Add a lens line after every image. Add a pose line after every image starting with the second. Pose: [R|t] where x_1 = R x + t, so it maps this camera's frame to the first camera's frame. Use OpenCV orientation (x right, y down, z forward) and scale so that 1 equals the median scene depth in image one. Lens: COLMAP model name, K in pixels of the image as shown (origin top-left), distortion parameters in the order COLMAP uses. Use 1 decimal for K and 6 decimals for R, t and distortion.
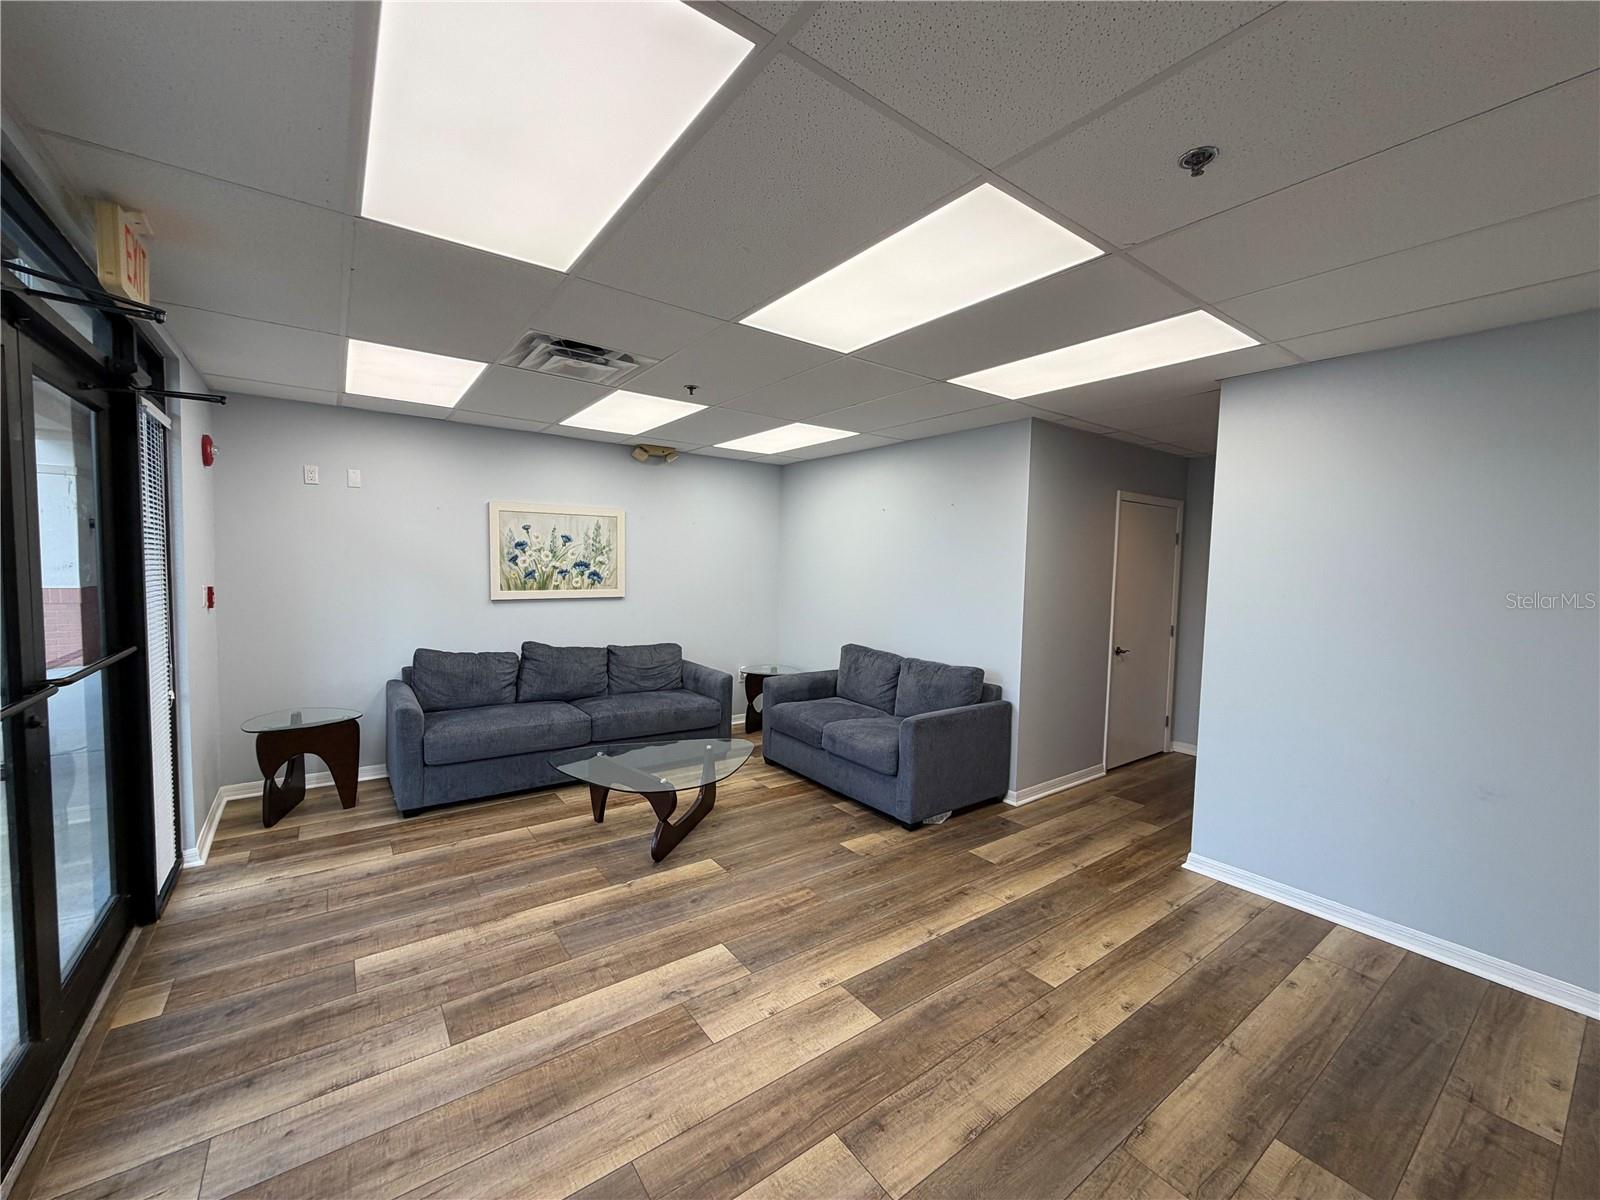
lens RADIAL K [[638.6, 0, 800.0], [0, 638.6, 600.0], [0, 0, 1]] dist [0.001012, -0.000158]
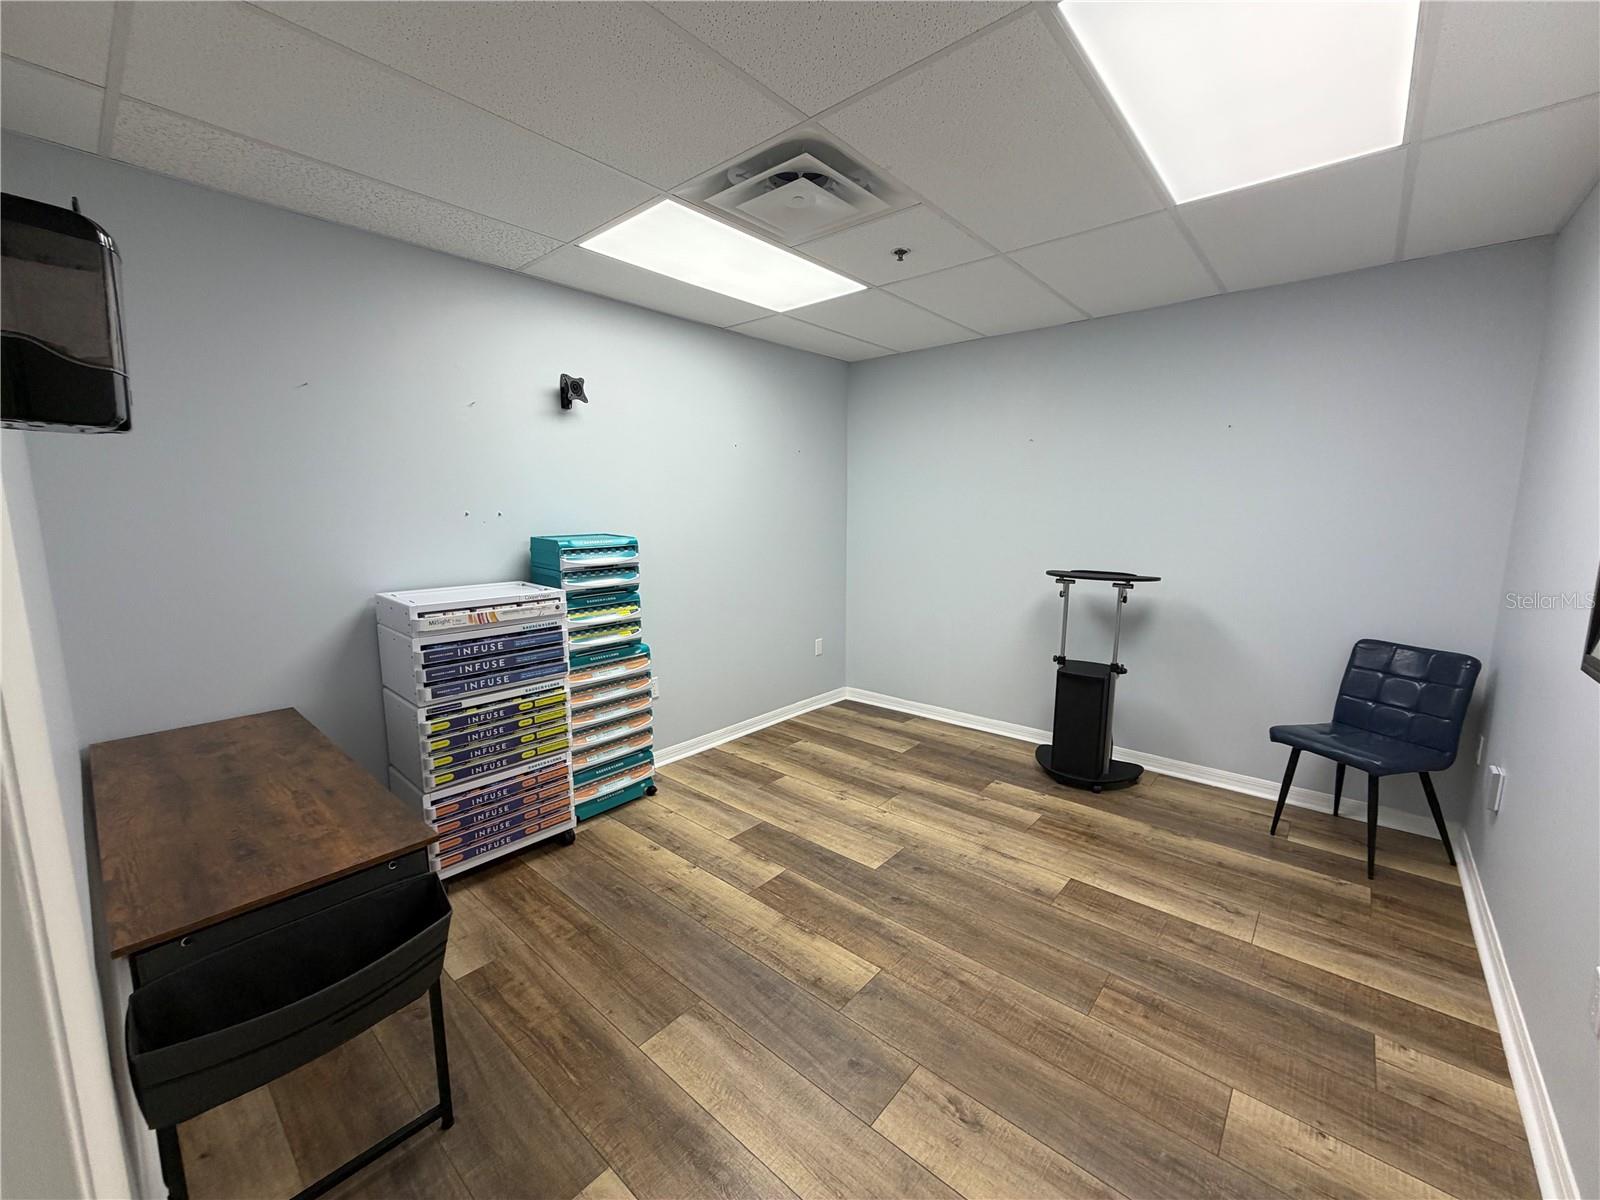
lens RADIAL K [[638.6, 0, 800.0], [0, 638.6, 600.0], [0, 0, 1]] dist [0.001012, -0.000158]
pose [[-0.221441, -0.157452, 0.962379, -0.765582], [0.056489, 0.983151, 0.173848, -0.059325], [-0.973536, 0.092861, -0.208816, 1.329192]]
